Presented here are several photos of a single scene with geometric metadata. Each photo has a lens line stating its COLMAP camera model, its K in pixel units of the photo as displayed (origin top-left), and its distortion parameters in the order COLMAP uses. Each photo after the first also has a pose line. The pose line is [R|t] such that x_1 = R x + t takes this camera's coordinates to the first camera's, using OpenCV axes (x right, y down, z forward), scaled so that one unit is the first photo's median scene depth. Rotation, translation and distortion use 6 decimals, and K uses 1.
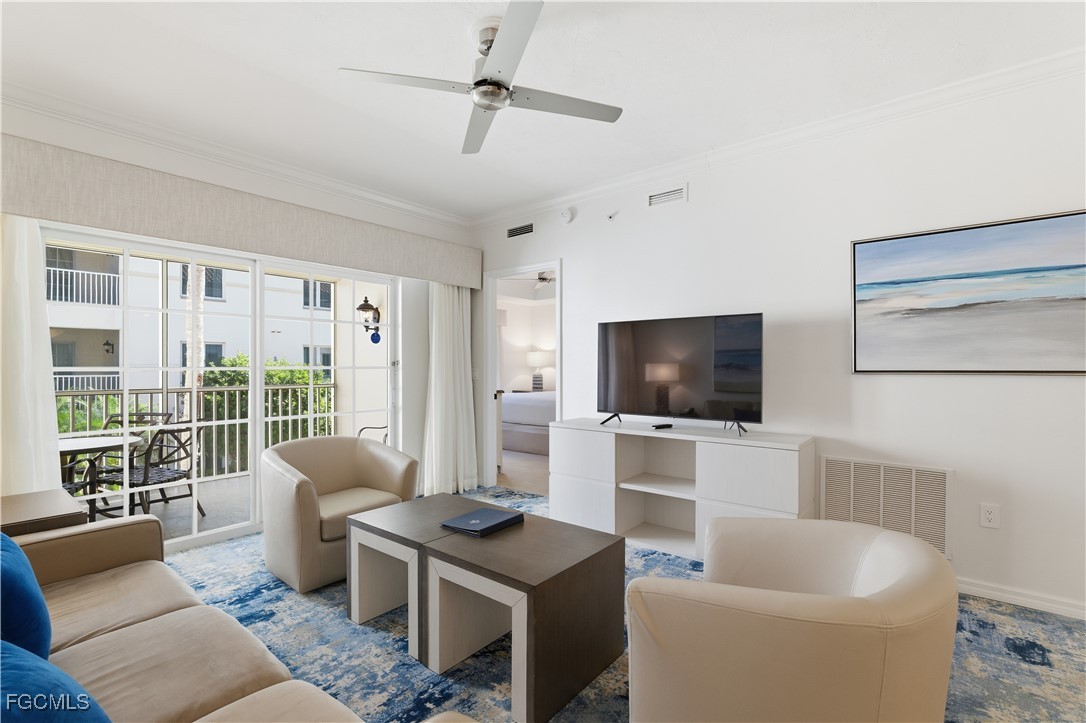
lens RADIAL K [[491.5, 0, 542.8], [0, 491.5, 365.8], [0, 0, 1]] dist [-0.008883, 0.001343]
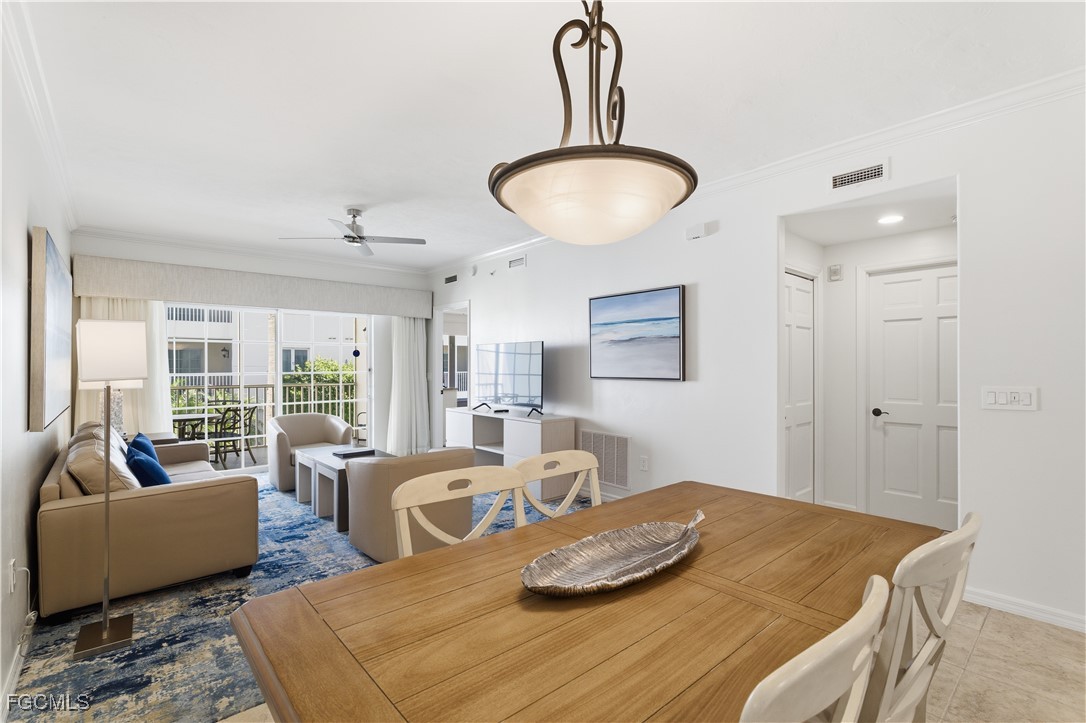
lens RADIAL K [[491.5, 0, 542.8], [0, 491.5, 365.8], [0, 0, 1]] dist [-0.008883, 0.001343]
pose [[0.985526, 0.000253, -0.169523, 0.578706], [0.000096, 0.999998, 0.002049, -0.023219], [0.169523, -0.002036, 0.985524, -0.493702]]
